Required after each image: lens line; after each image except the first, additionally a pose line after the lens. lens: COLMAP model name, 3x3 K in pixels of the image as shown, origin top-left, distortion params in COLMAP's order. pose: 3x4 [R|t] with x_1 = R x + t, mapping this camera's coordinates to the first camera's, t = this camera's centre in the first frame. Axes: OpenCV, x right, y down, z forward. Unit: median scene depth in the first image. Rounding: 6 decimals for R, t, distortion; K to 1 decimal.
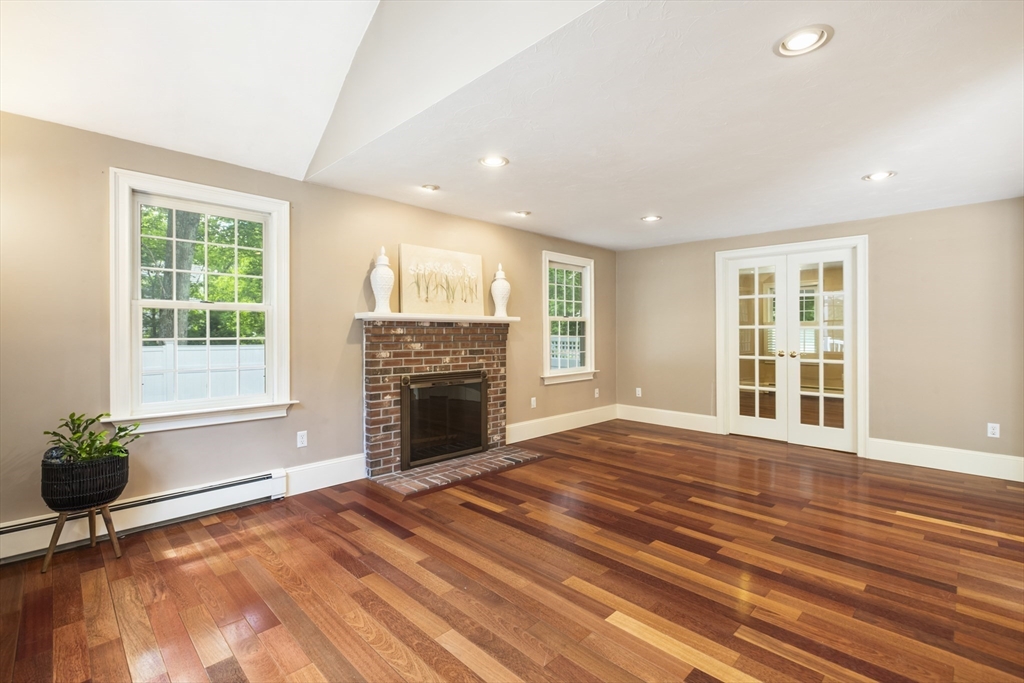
lens RADIAL K [[464.5, 0, 508.6], [0, 464.5, 334.9], [0, 0, 1]] dist [-0.003230, 0.000760]
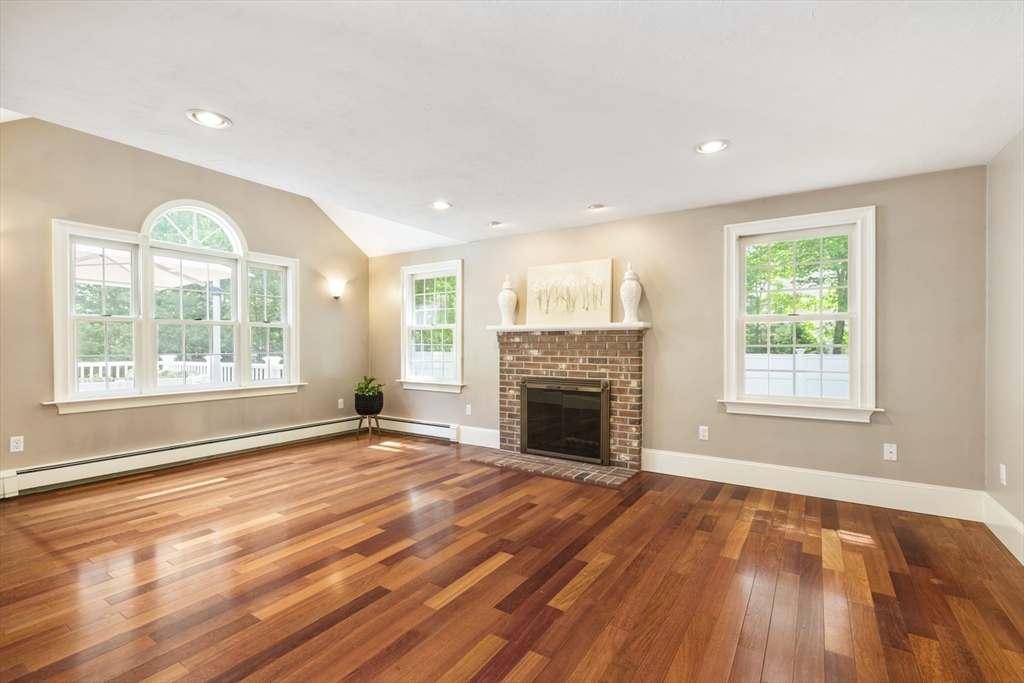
lens RADIAL K [[464.5, 0, 508.0], [0, 464.5, 350.2], [0, 0, 1]] dist [-0.003230, 0.000760]
pose [[0.205377, 0.015420, -0.978561, 0.947473], [-0.002079, 0.999880, 0.015320, 0.000964], [0.978681, -0.001112, 0.205385, 0.697830]]
